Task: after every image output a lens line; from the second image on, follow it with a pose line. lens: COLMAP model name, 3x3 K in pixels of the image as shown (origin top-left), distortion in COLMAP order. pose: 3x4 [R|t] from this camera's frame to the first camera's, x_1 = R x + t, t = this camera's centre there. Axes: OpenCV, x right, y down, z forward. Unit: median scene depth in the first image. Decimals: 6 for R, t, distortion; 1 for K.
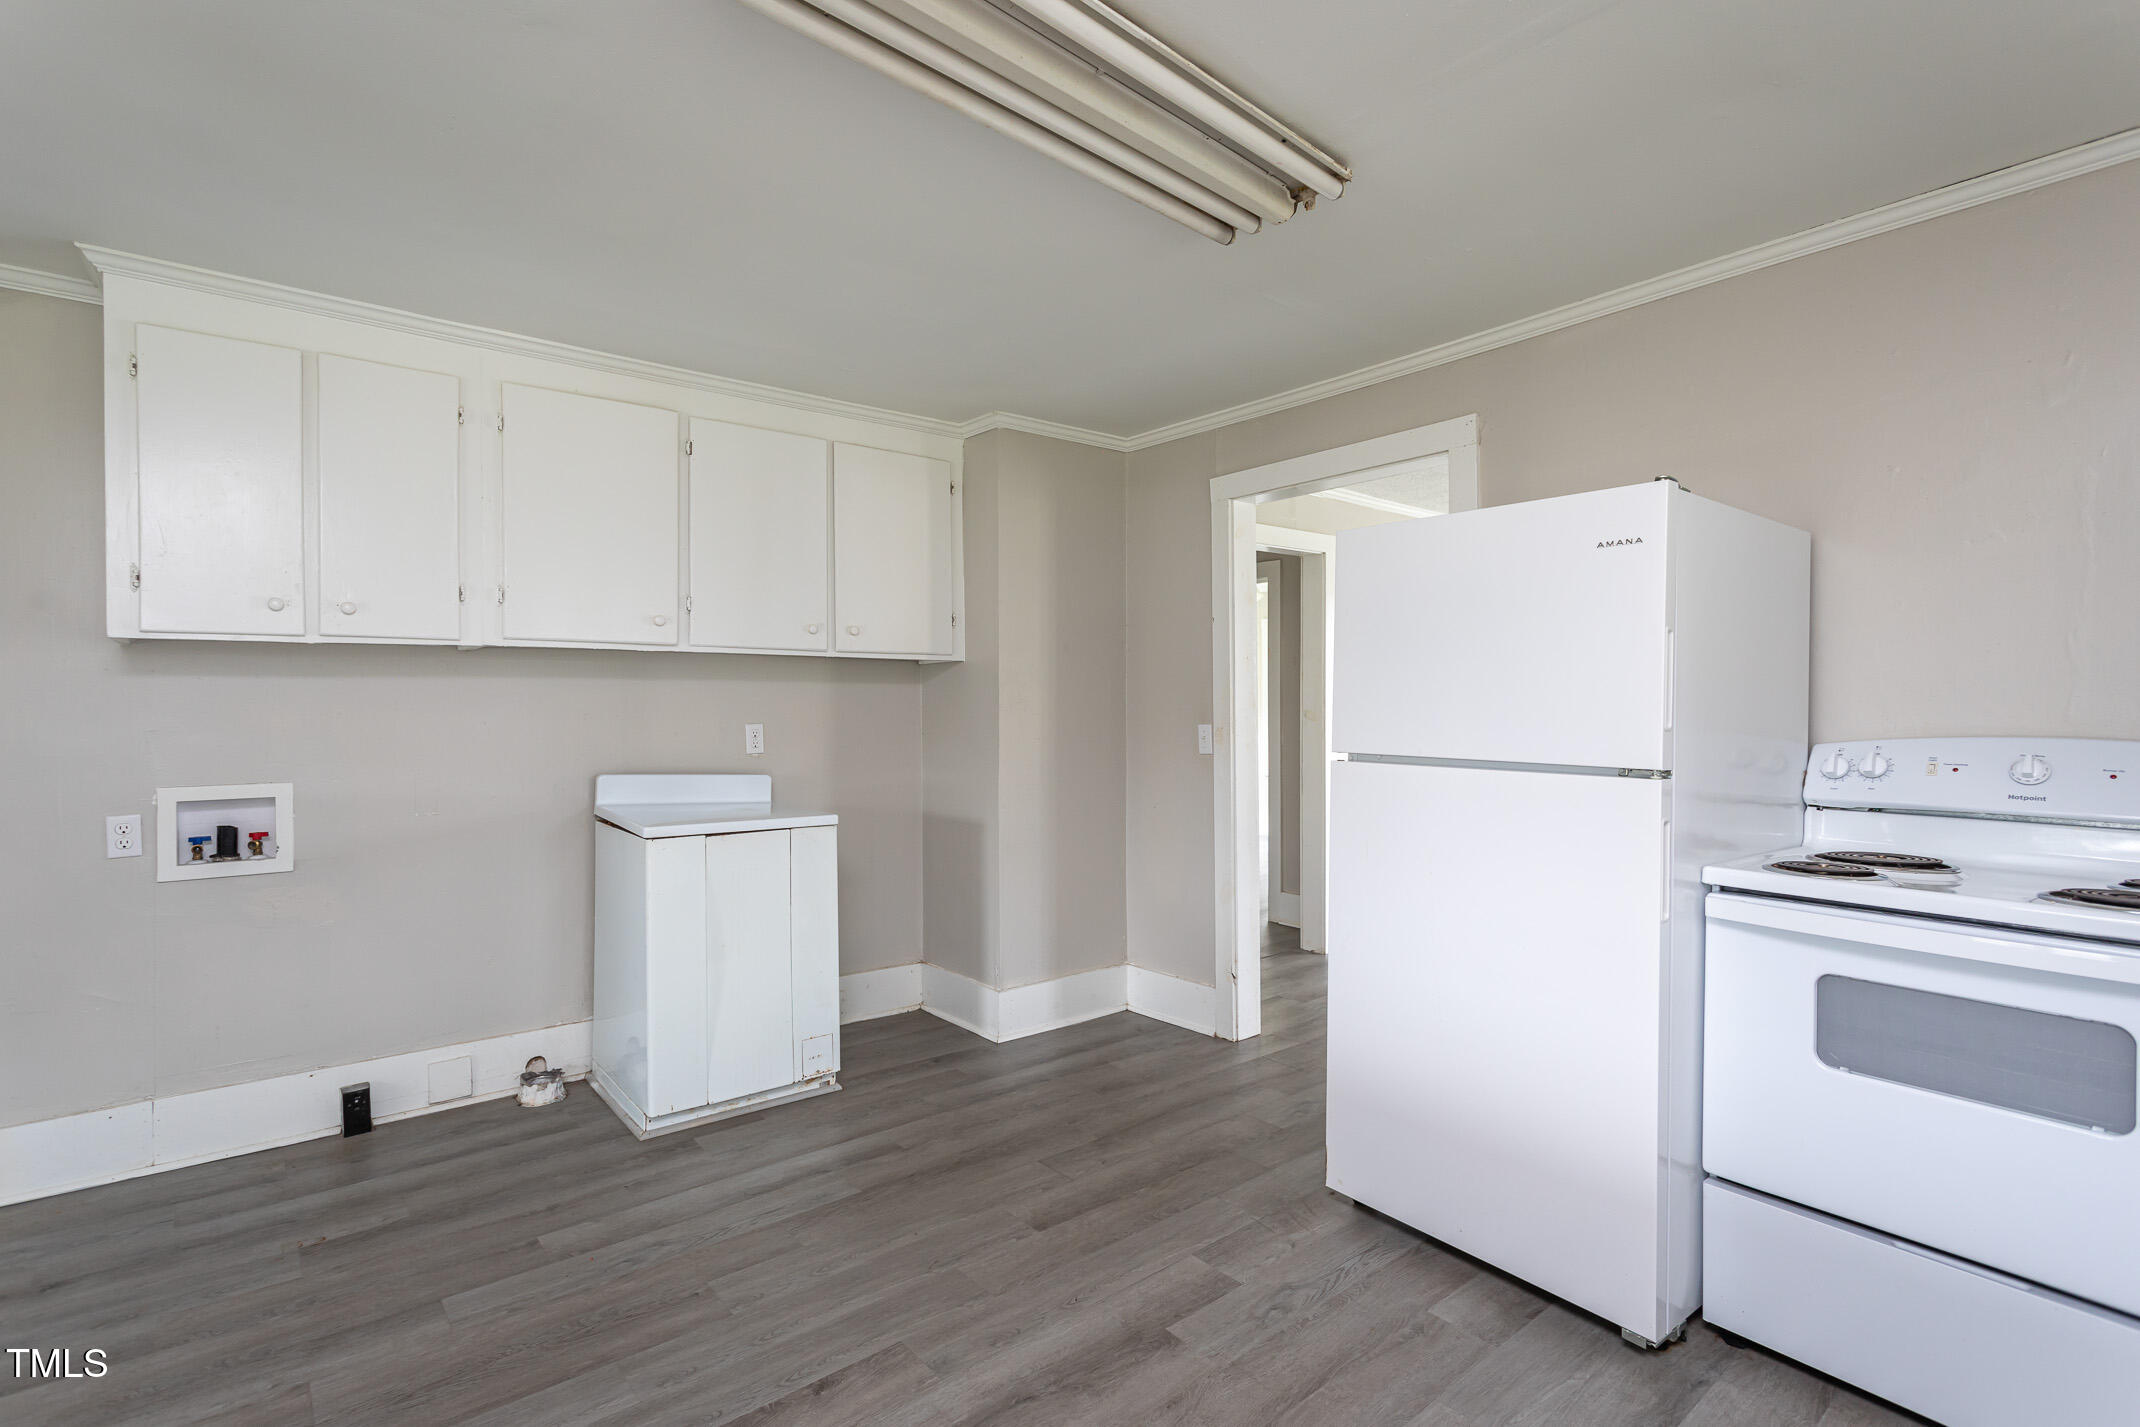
lens RADIAL K [[1015.7, 0, 1055.7], [0, 1015.7, 709.6], [0, 0, 1]] dist [0.009792, 0.000617]
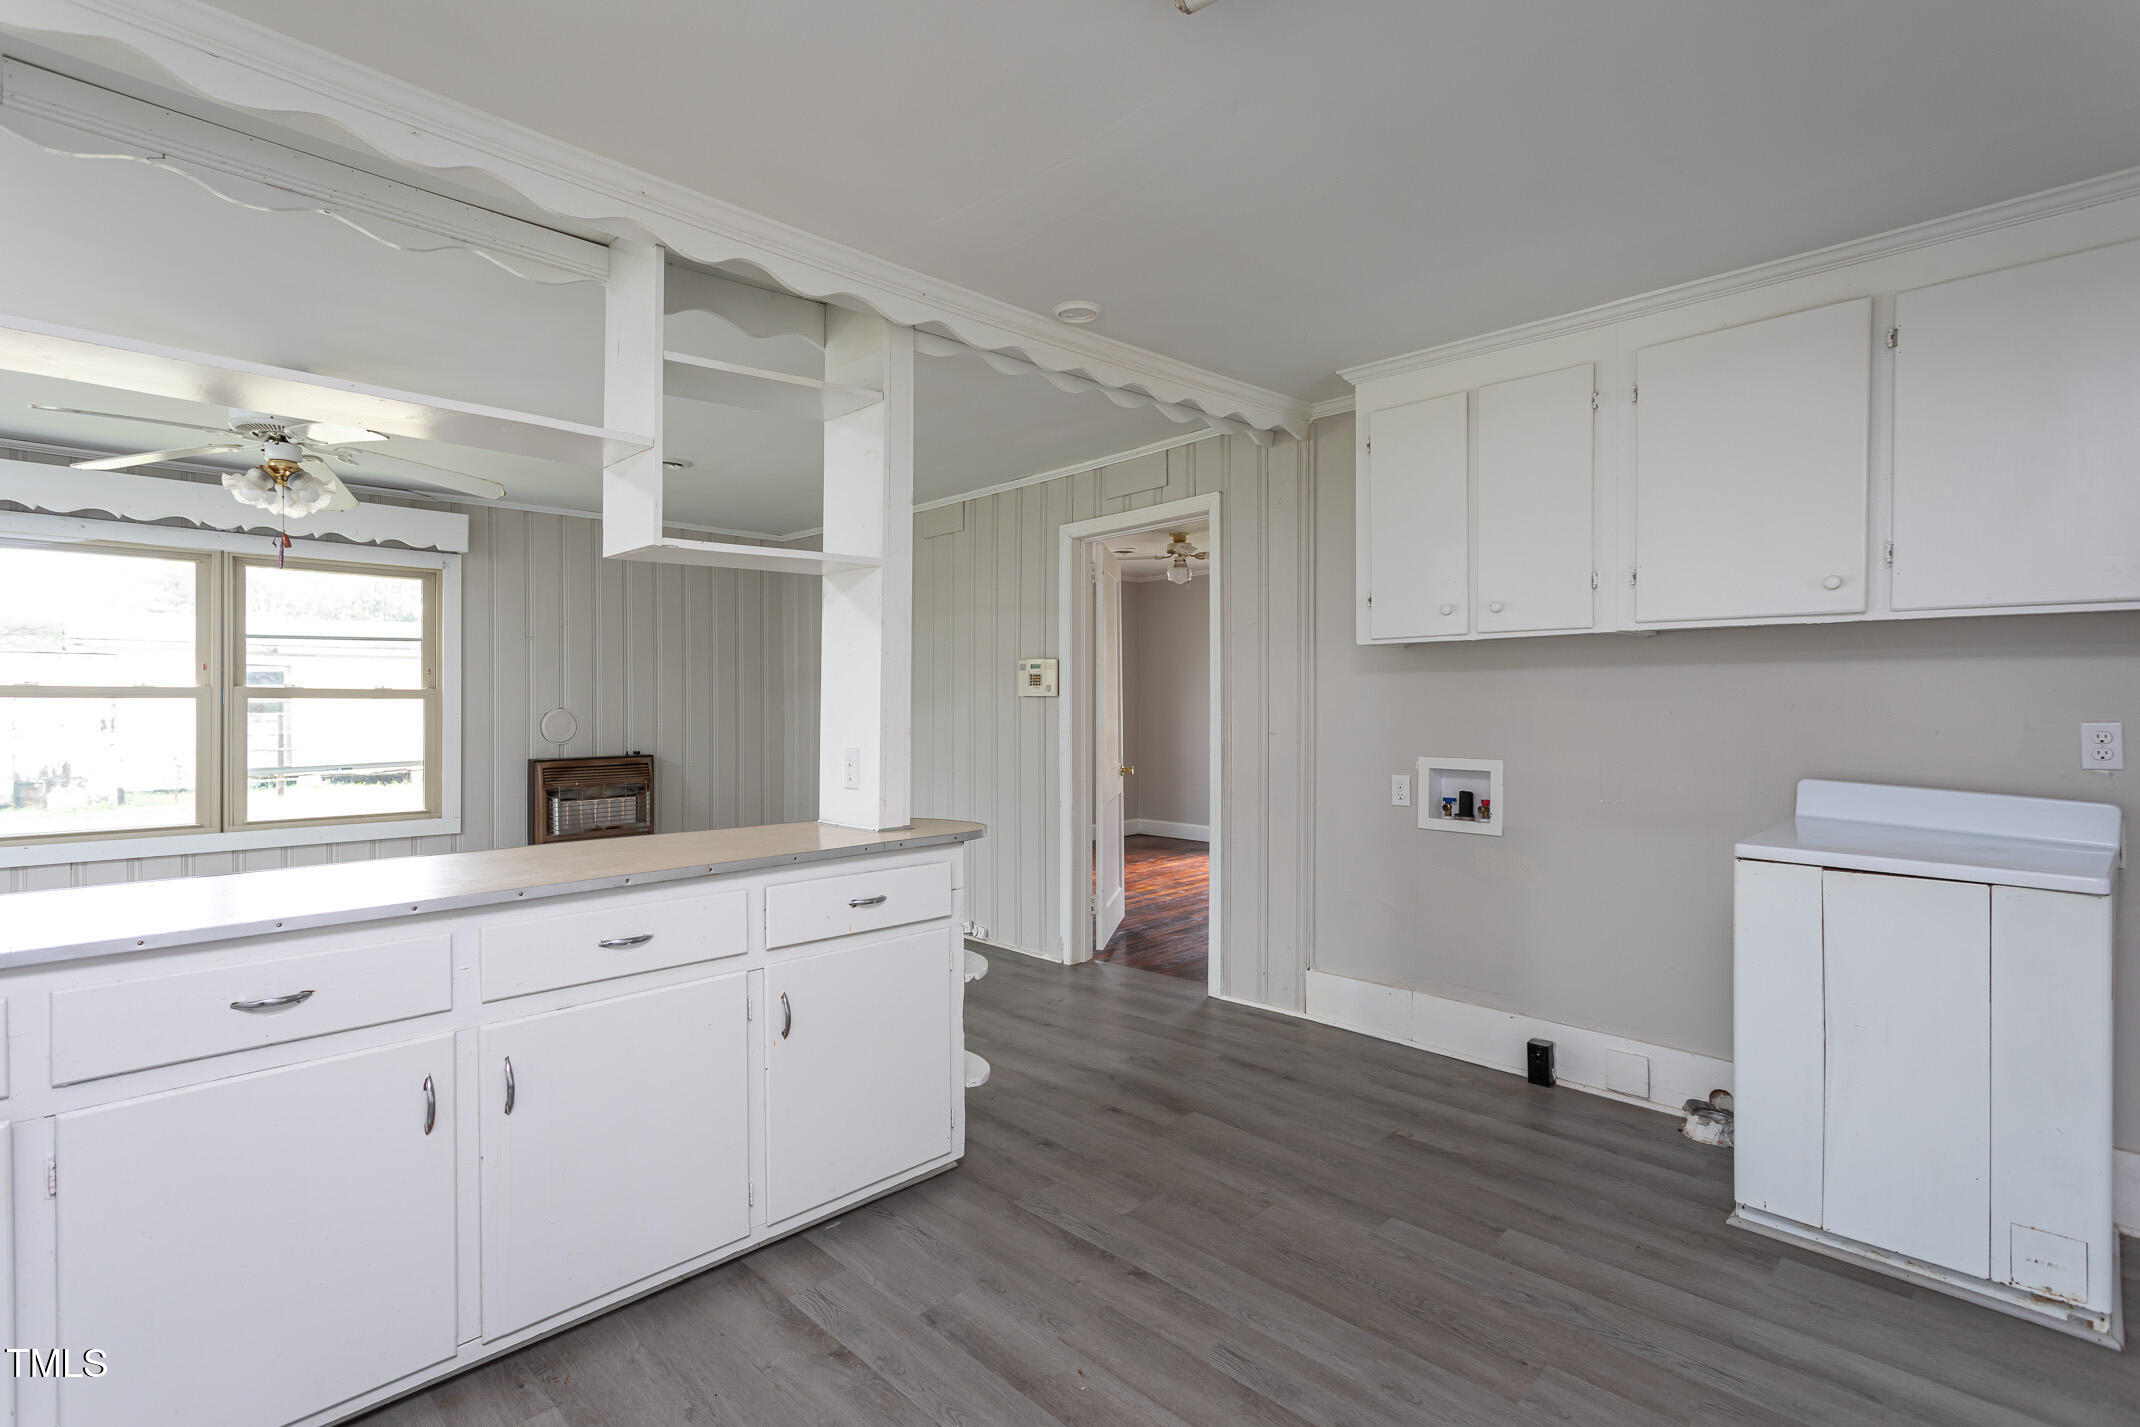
lens RADIAL K [[1015.7, 0, 1046.9], [0, 1015.7, 709.8], [0, 0, 1]] dist [0.009792, 0.000617]
pose [[0.098900, 0.015378, -0.994979, 0.362284], [-0.001264, 0.999882, 0.015328, -0.002975], [0.995097, -0.000258, 0.098908, 0.383089]]
